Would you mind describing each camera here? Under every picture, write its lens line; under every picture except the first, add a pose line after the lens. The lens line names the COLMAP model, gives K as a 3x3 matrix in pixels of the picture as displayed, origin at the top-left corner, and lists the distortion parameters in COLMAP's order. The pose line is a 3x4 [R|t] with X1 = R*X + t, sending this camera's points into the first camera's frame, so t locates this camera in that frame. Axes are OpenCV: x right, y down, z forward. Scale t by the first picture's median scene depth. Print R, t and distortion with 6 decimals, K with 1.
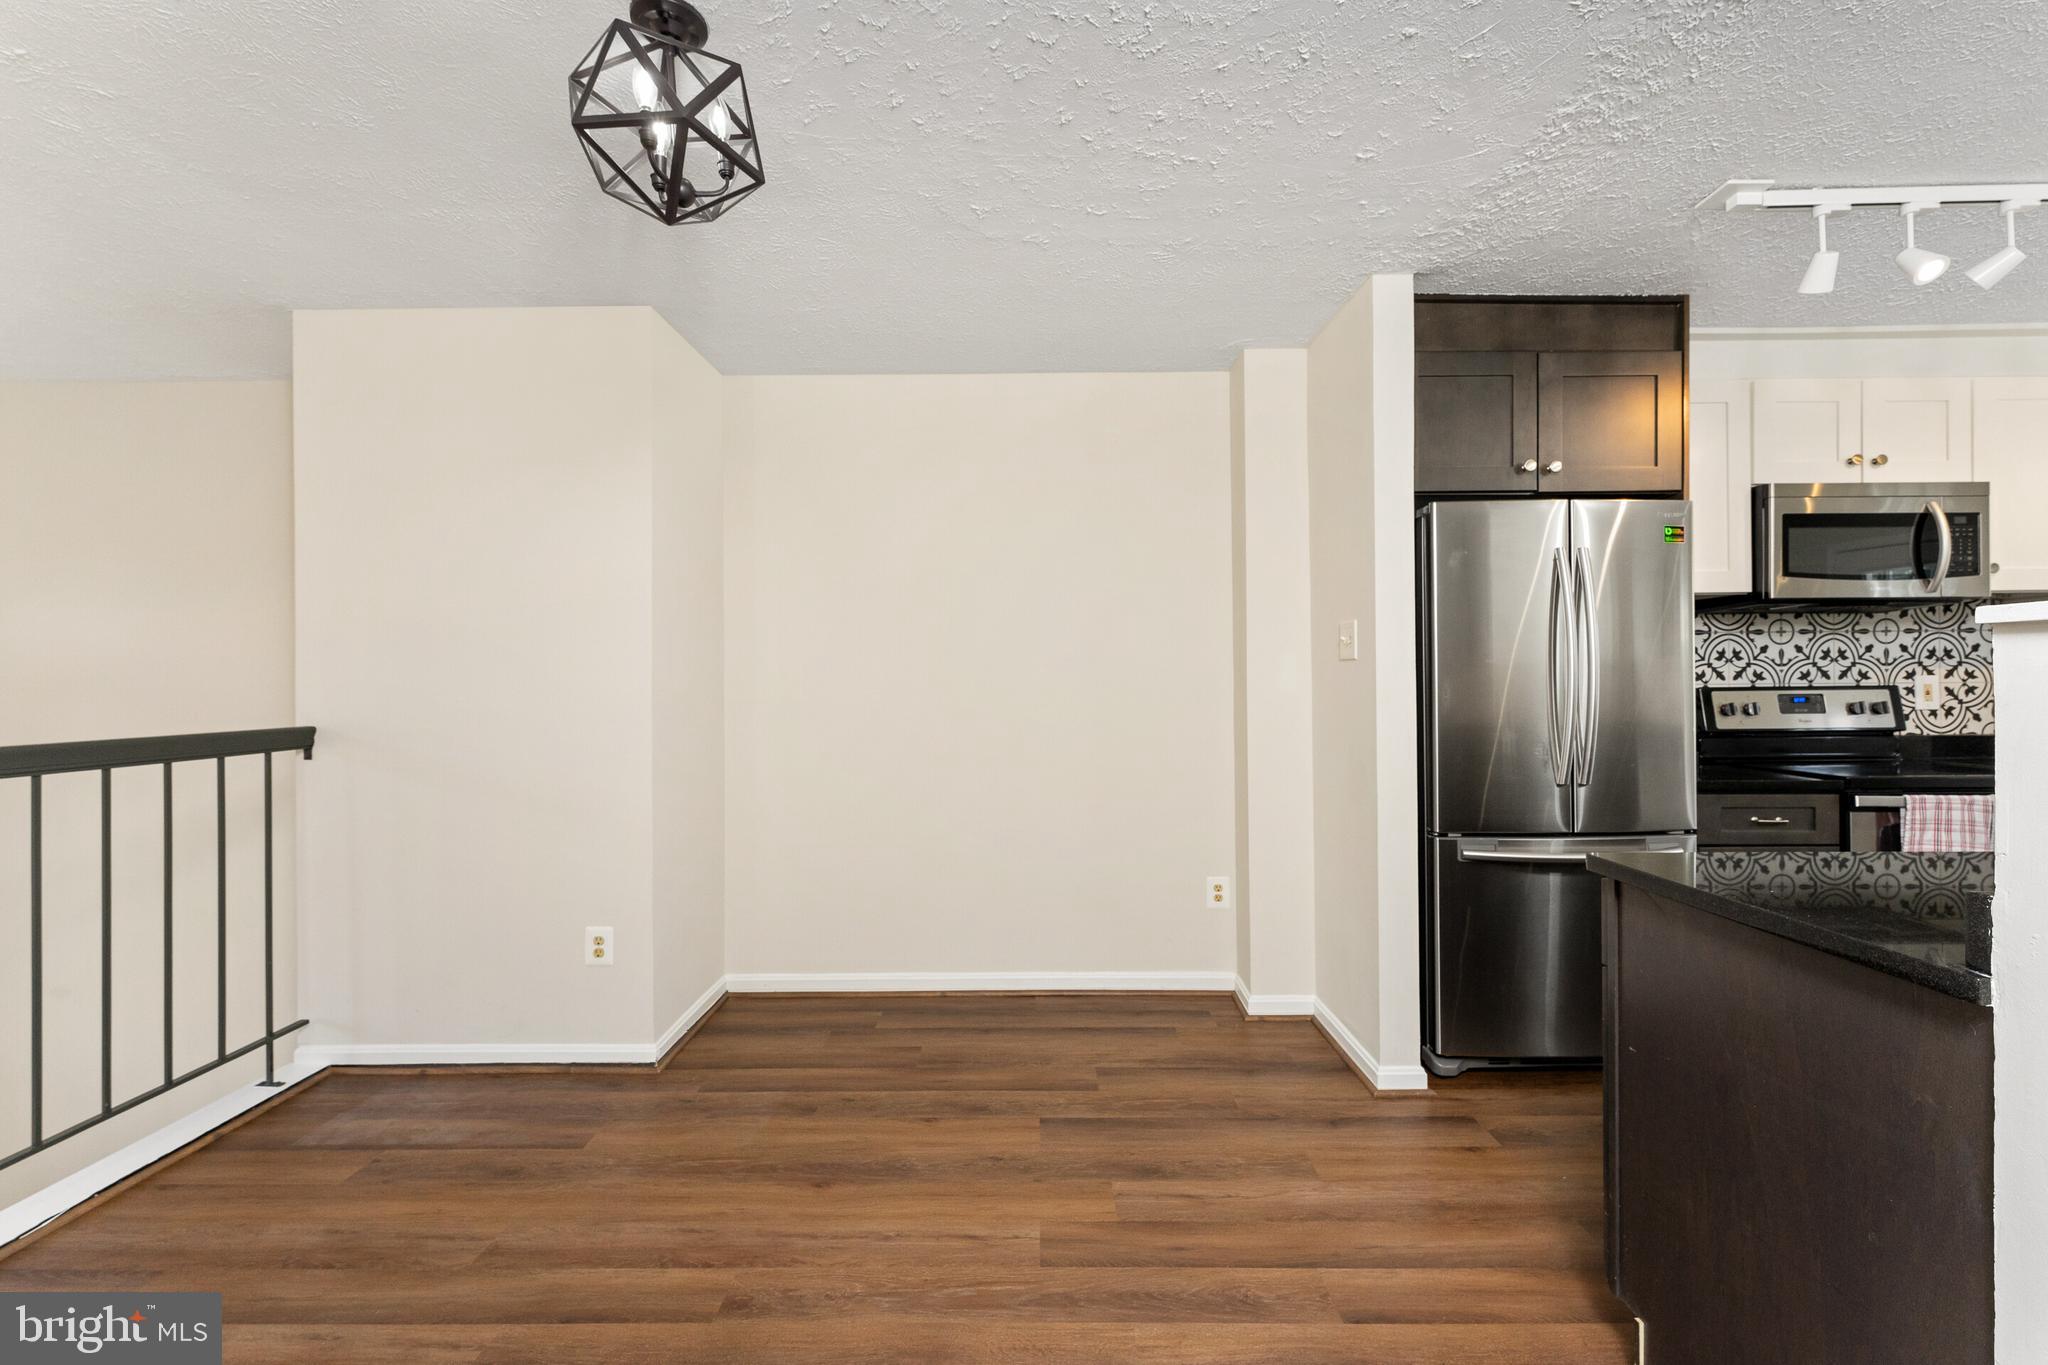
lens RADIAL K [[834.3, 0, 1021.7], [0, 834.3, 679.9], [0, 0, 1]] dist [0.003141, 0.000811]
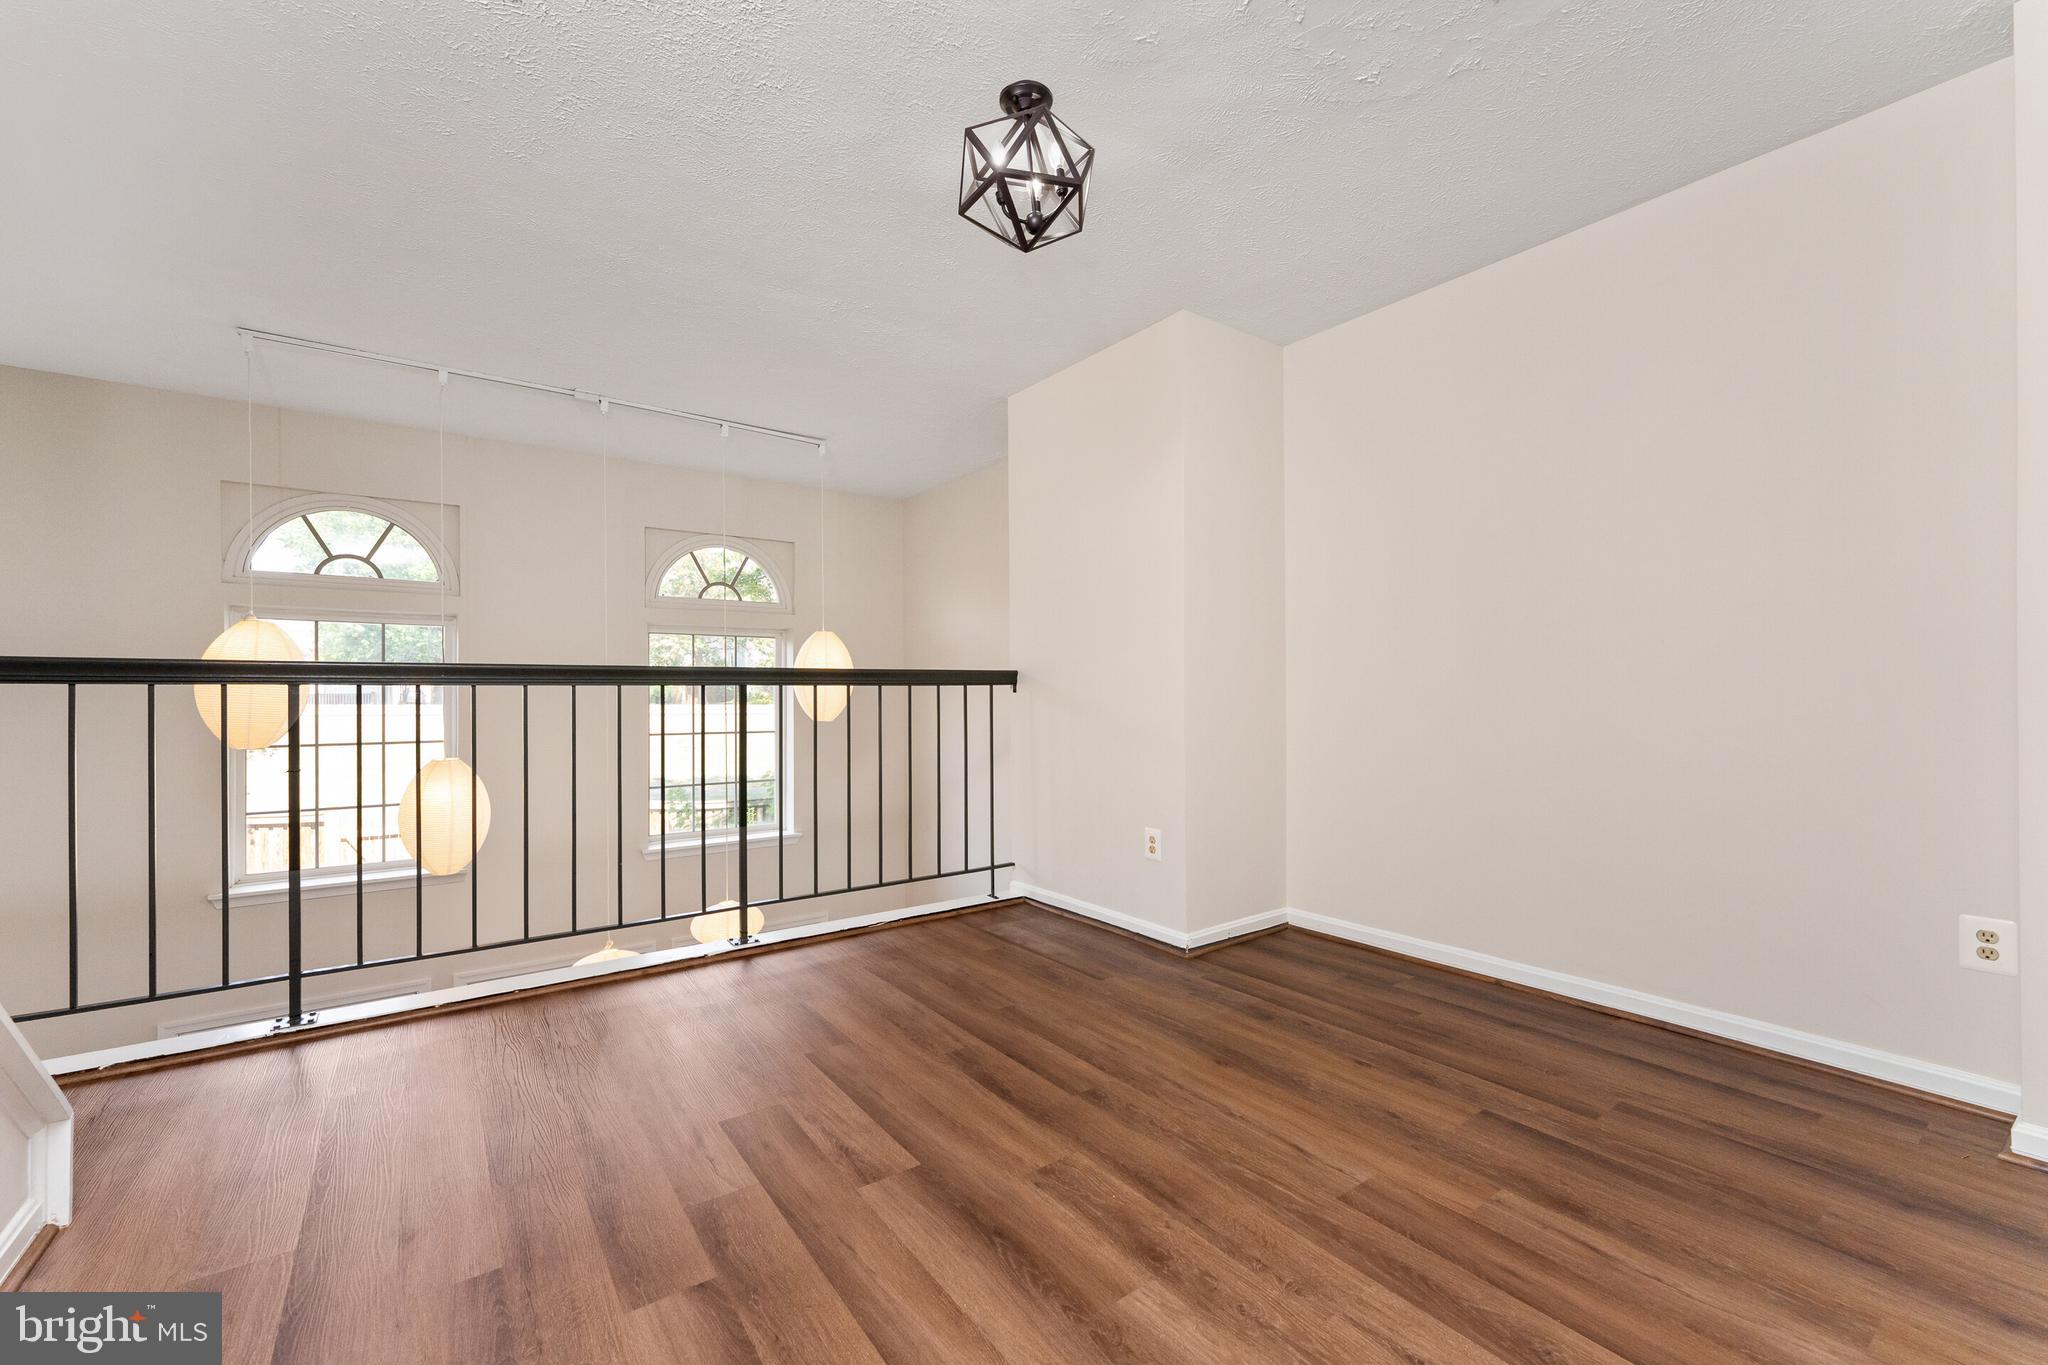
lens RADIAL K [[834.3, 0, 1018.3], [0, 834.3, 689.1], [0, 0, 1]] dist [0.003141, 0.000811]
pose [[0.594467, 0.002943, -0.804114, 0.411921], [0.000087, 0.999993, 0.003724, 0.093663], [0.804120, -0.002283, 0.594463, 0.115636]]
